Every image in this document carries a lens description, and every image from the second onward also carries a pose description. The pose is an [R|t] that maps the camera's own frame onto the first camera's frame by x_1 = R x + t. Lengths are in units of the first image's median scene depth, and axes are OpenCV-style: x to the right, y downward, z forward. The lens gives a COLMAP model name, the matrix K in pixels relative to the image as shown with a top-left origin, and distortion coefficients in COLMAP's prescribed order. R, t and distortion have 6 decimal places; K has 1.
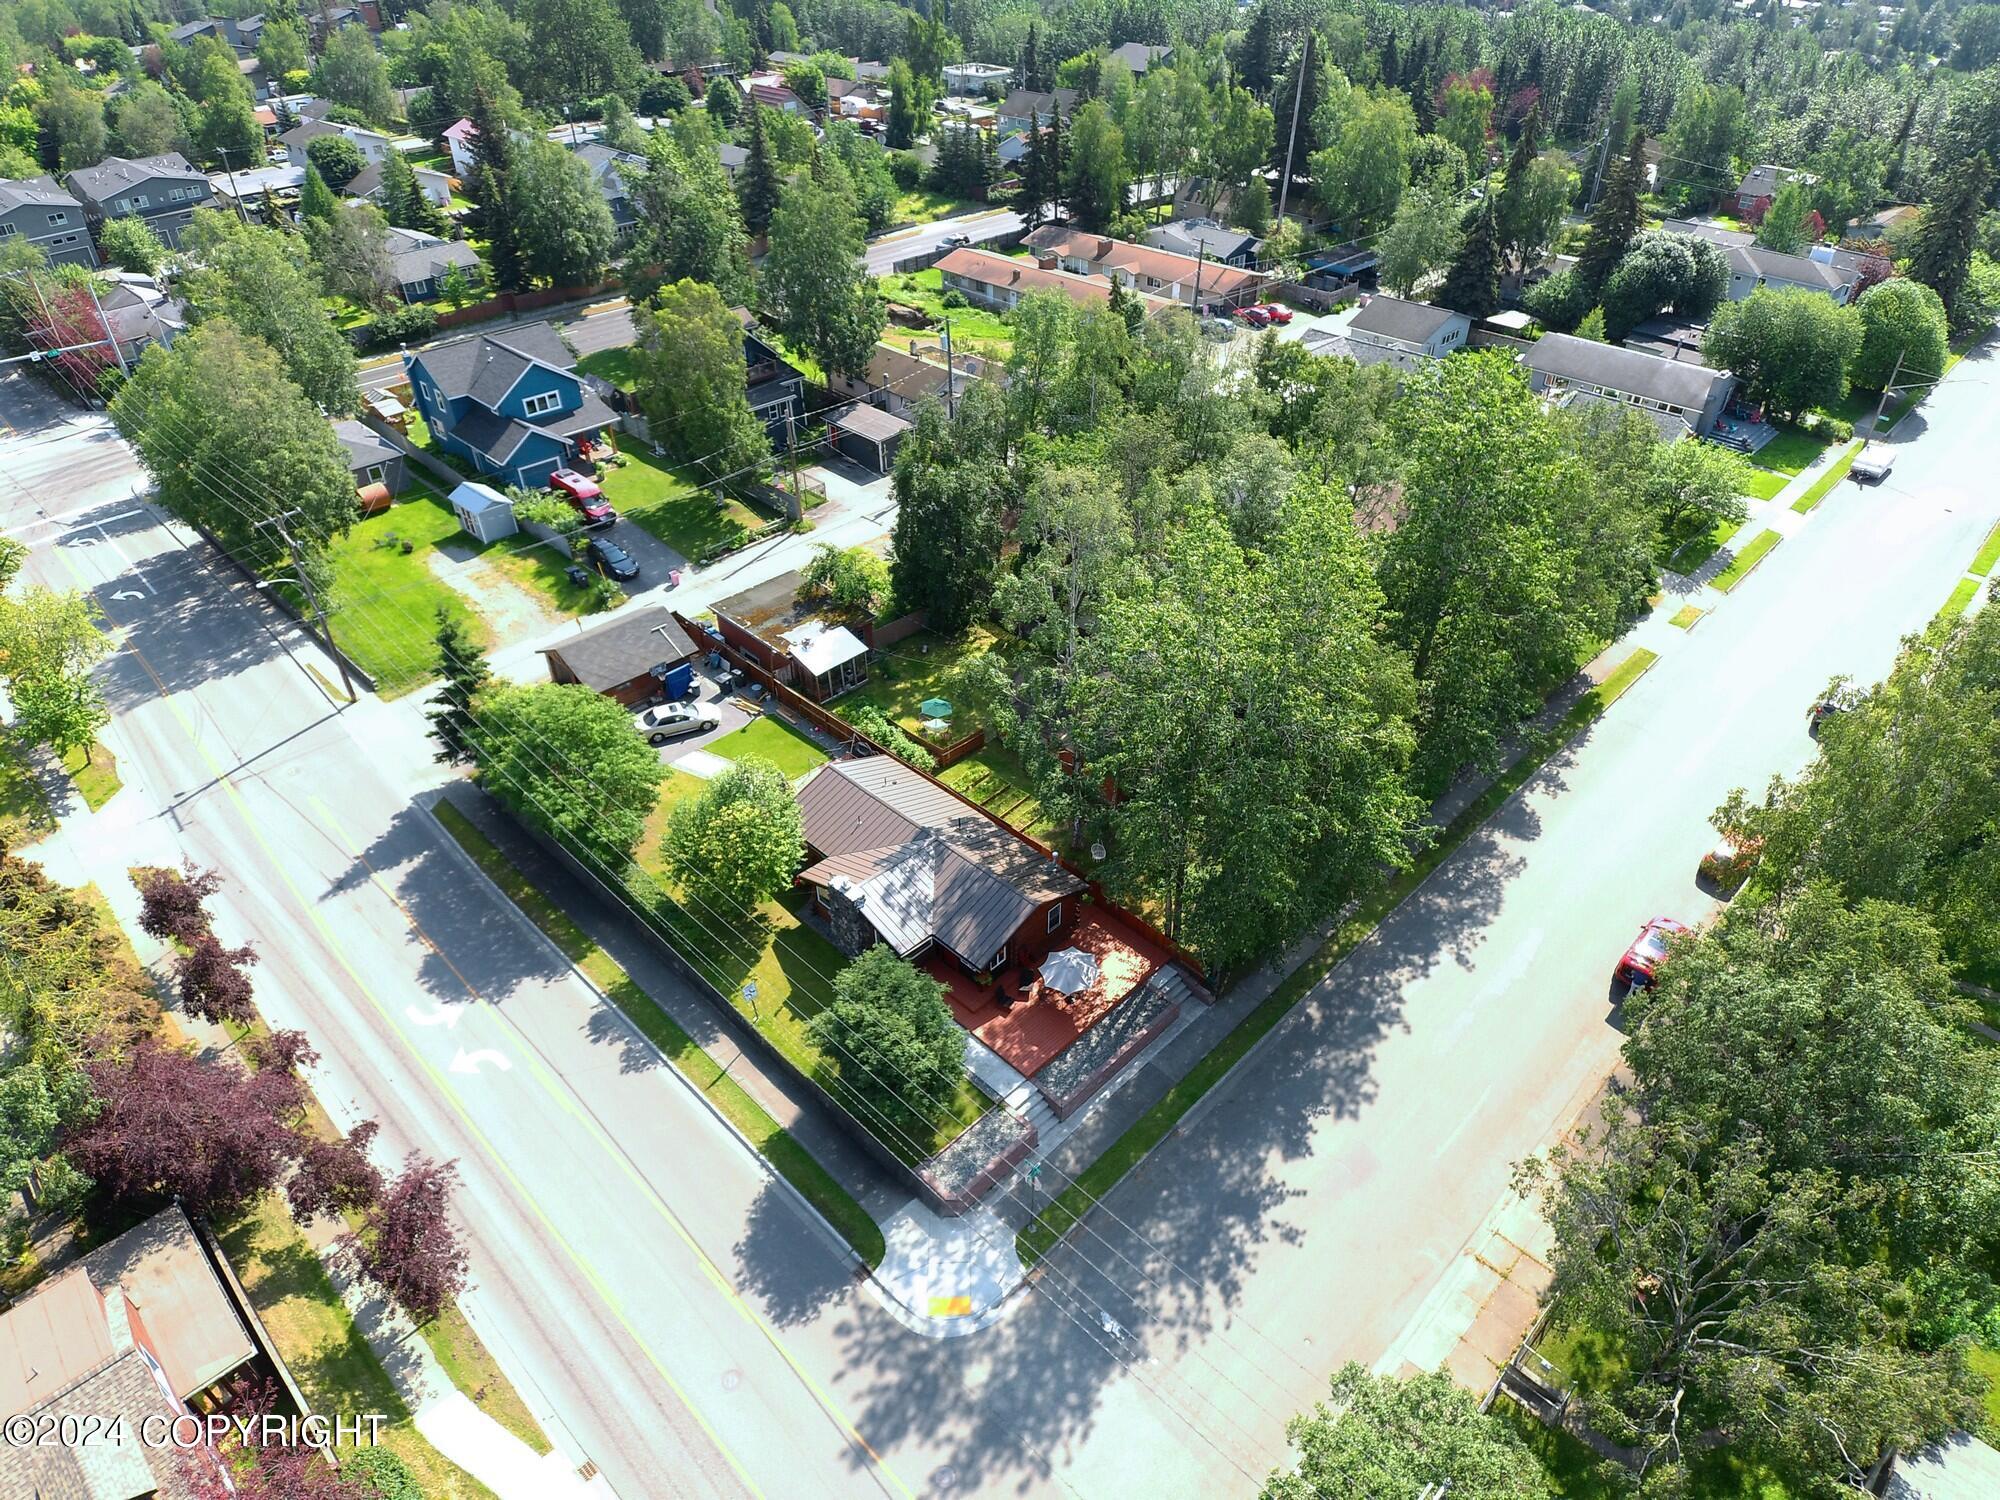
lens RADIAL K [[1201.4, 0, 981.2], [0, 1201.4, 750.8], [0, 0, 1]] dist [0.078530, -0.112414]
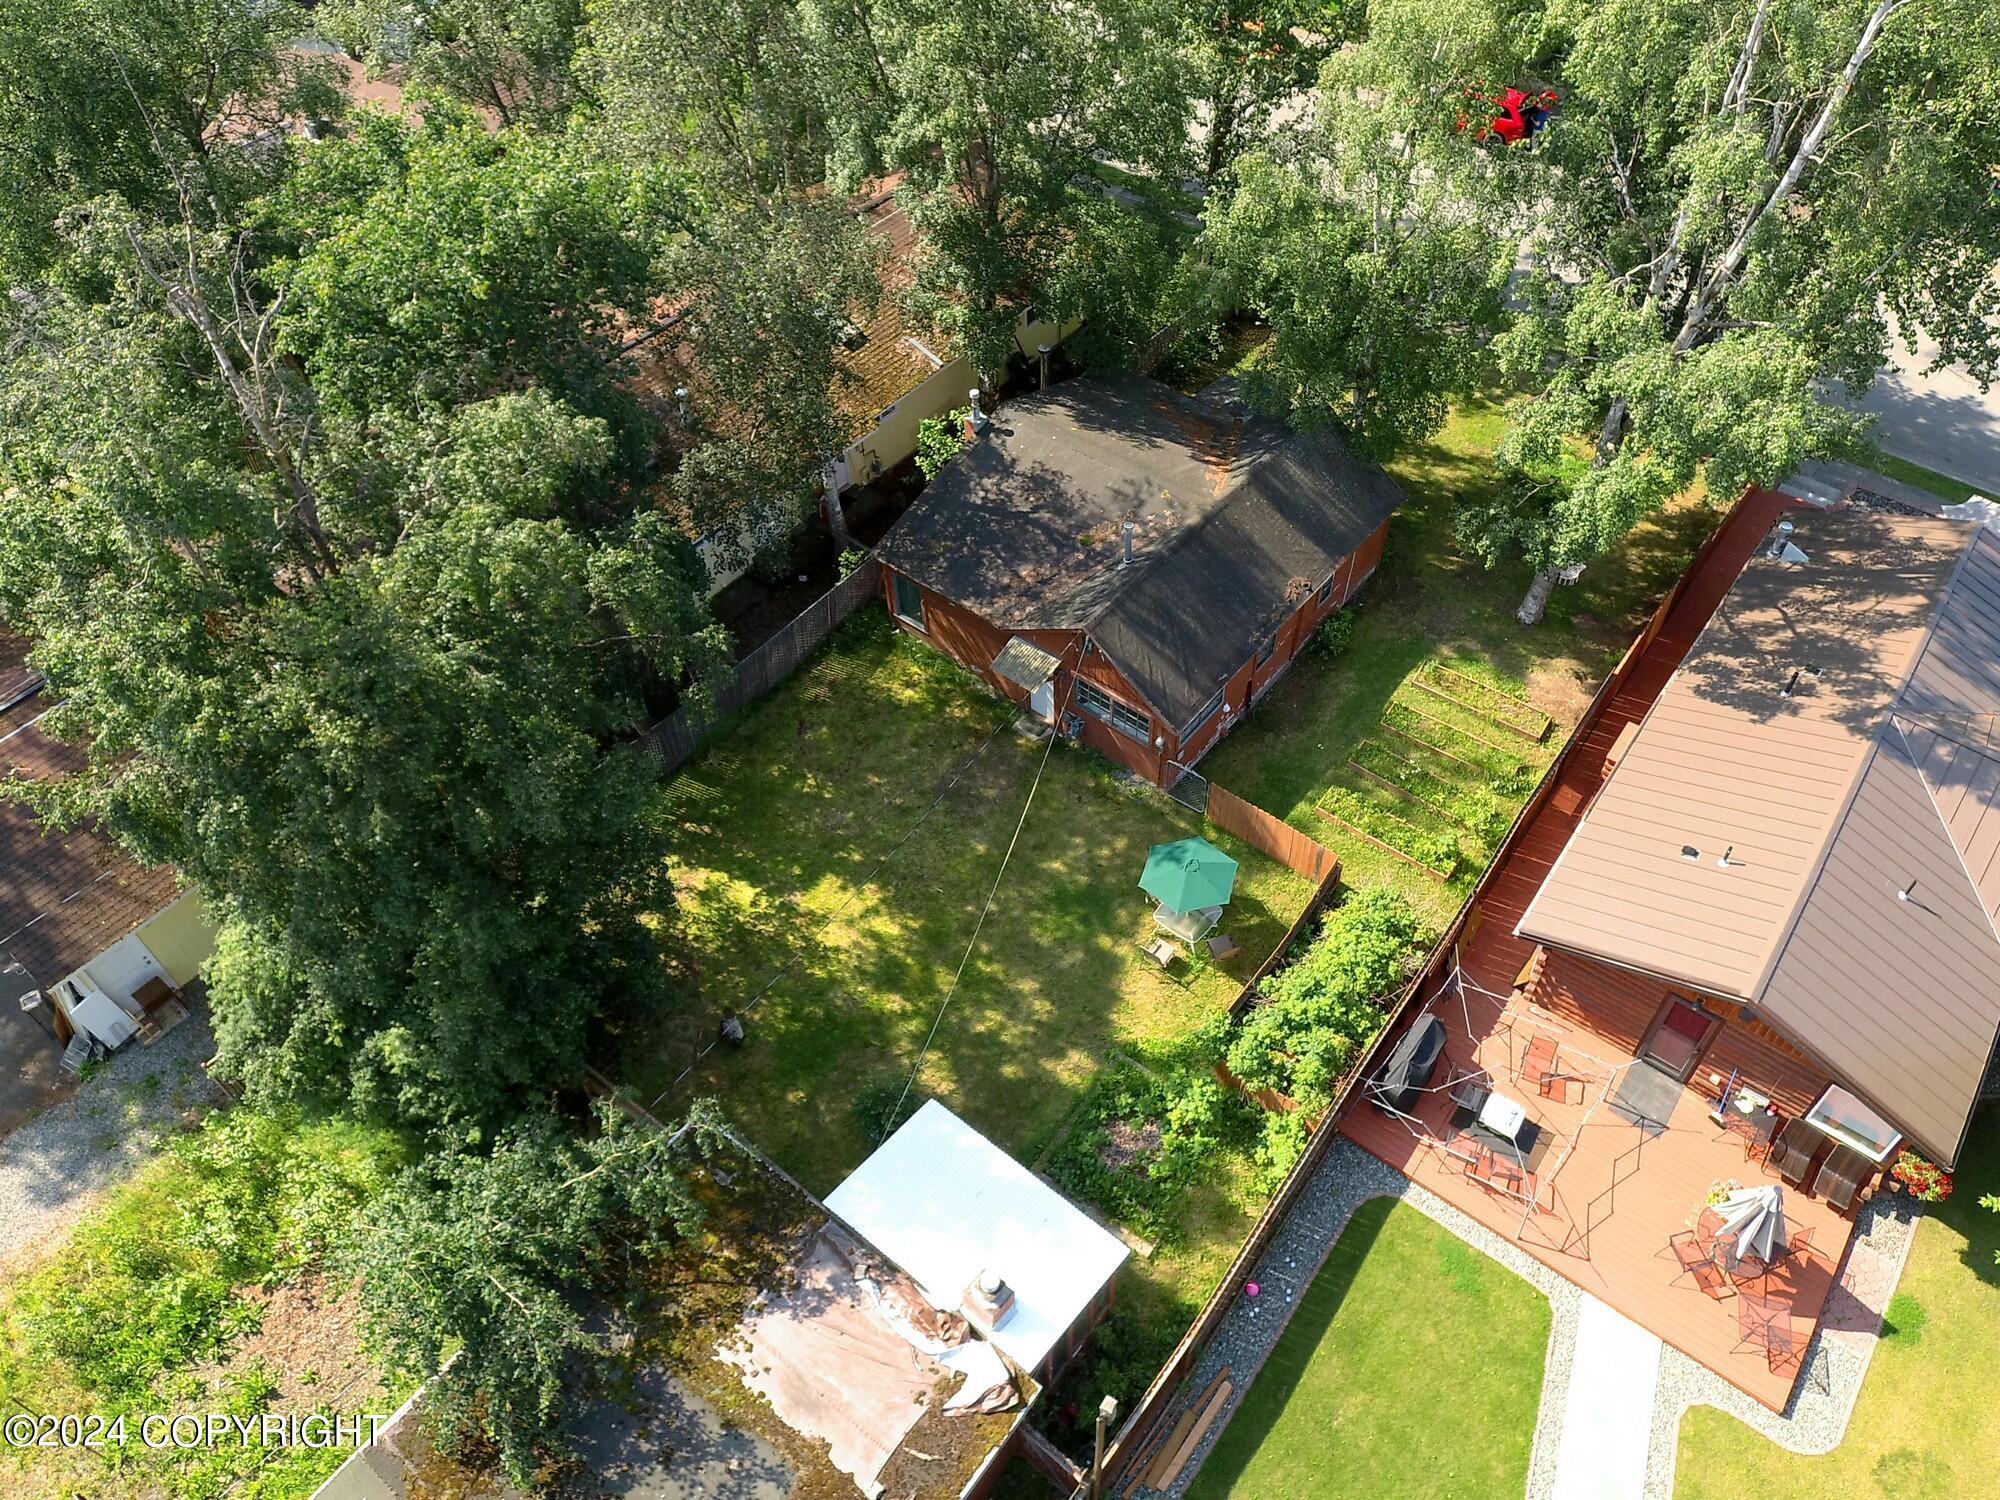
lens RADIAL K [[1441.1, 0, 1064.3], [0, 1441.1, 662.2], [0, 0, 1]] dist [0.087978, -0.137427]
pose [[-0.151798, -0.701200, 0.696618, -0.224143], [0.590360, 0.500939, 0.632878, -0.282617], [-0.792737, 0.507325, 0.337919, 0.716423]]
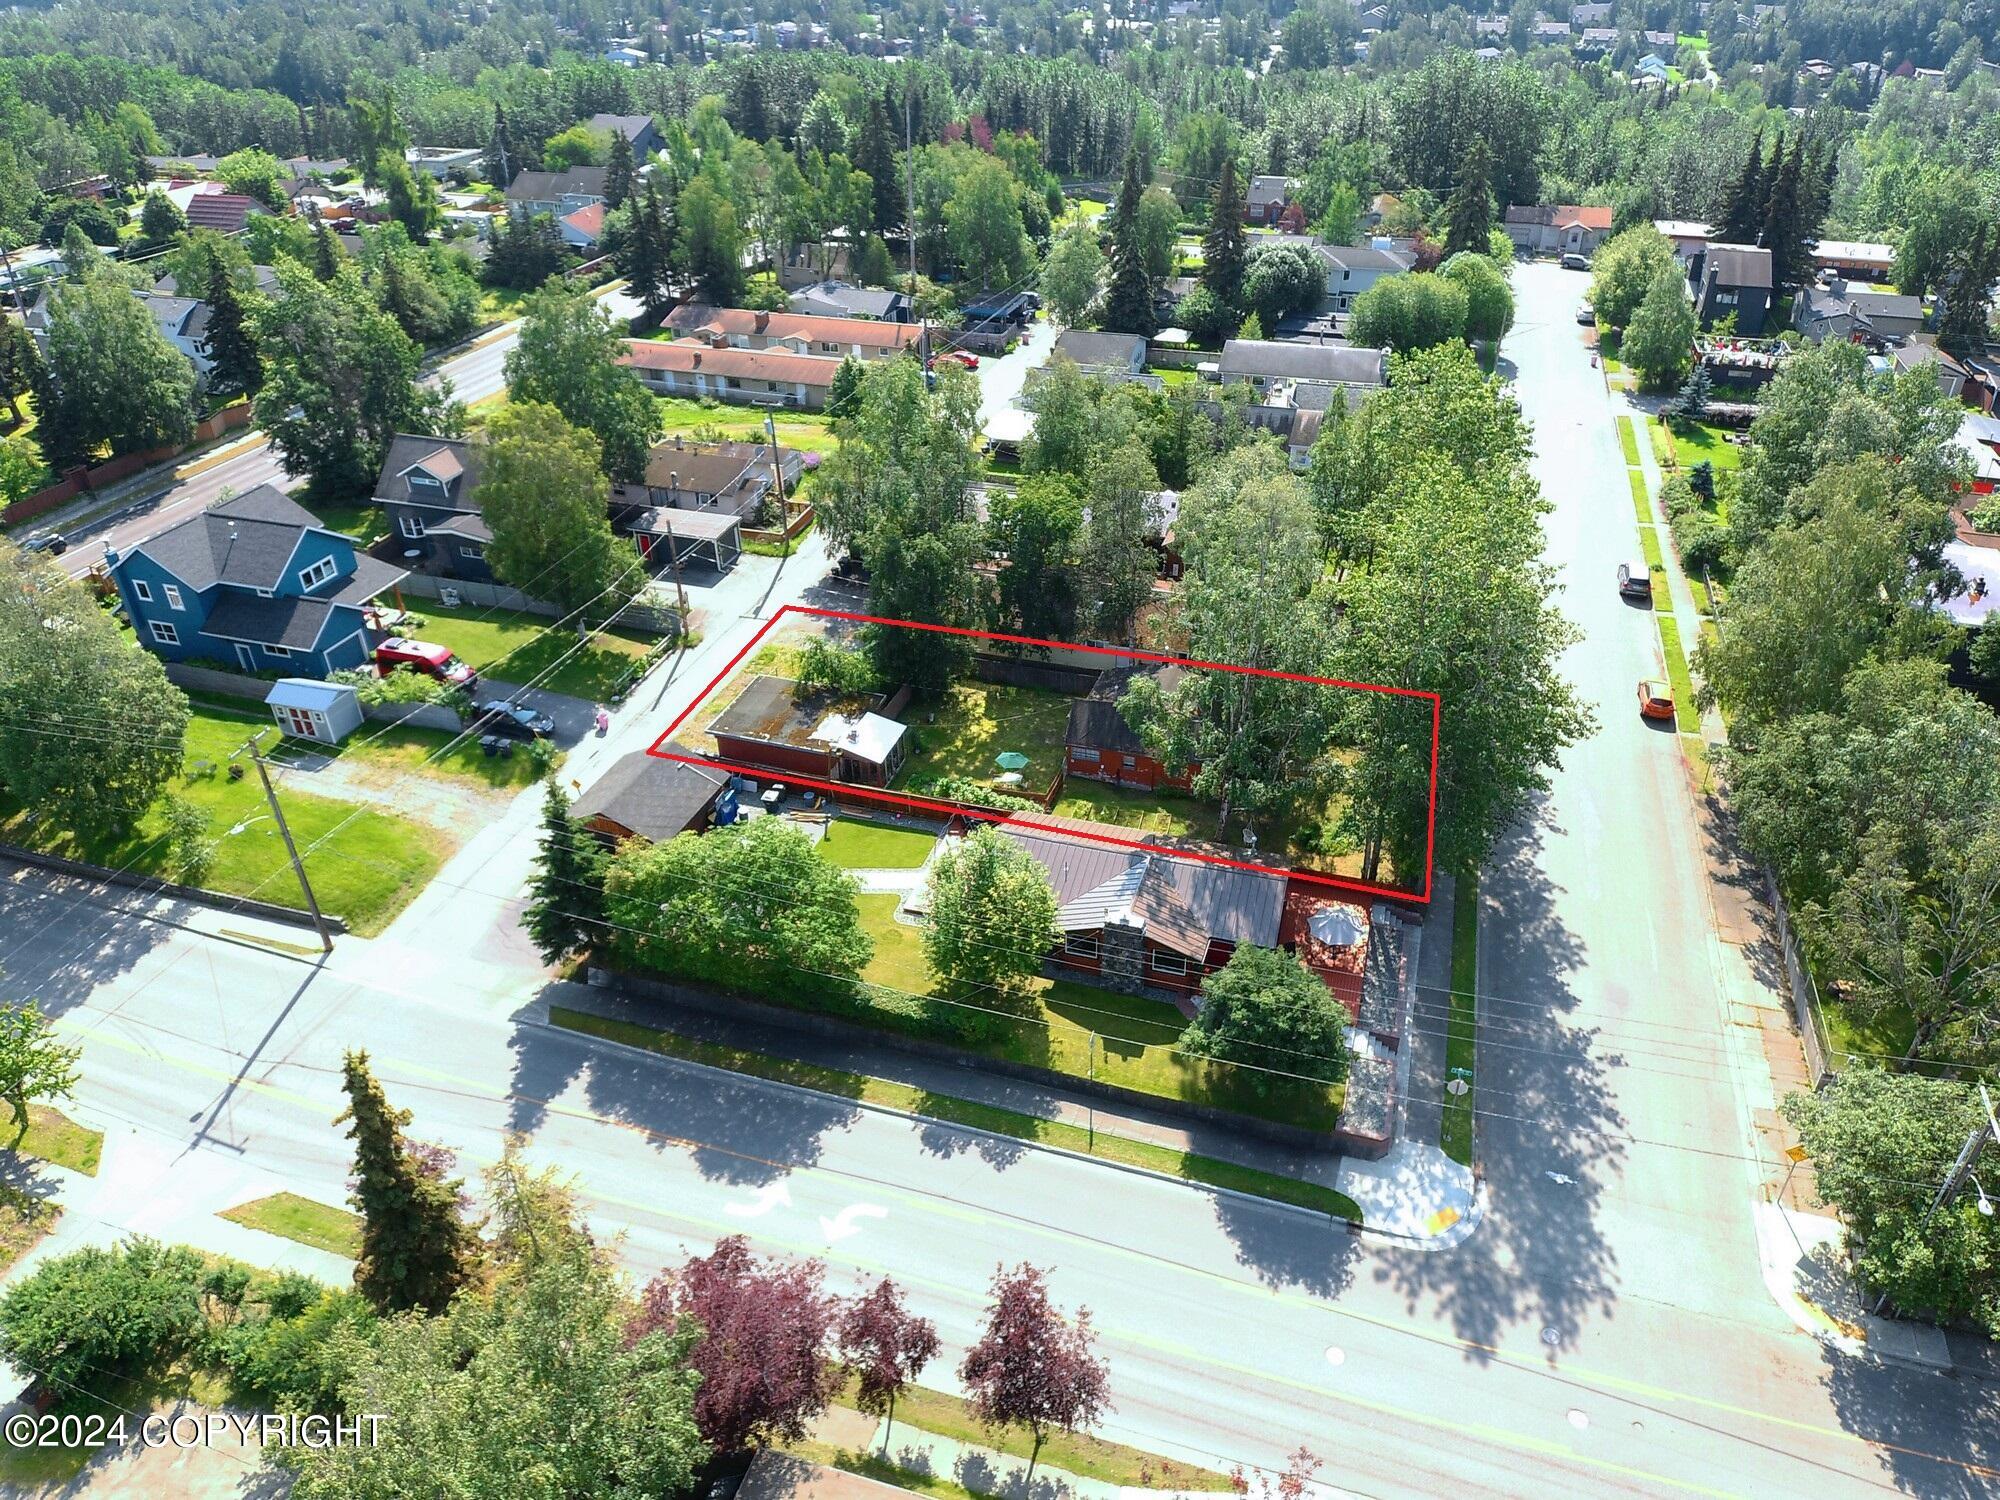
lens RADIAL K [[1346.5, 0, 1013.8], [0, 1346.5, 712.4], [0, 0, 1]] dist [0.089662, -0.130554]
pose [[0.881759, -0.243236, 0.404150, -0.400337], [0.283575, 0.958025, -0.042110, -0.022035], [-0.376943, 0.151738, 0.913723, -0.028910]]
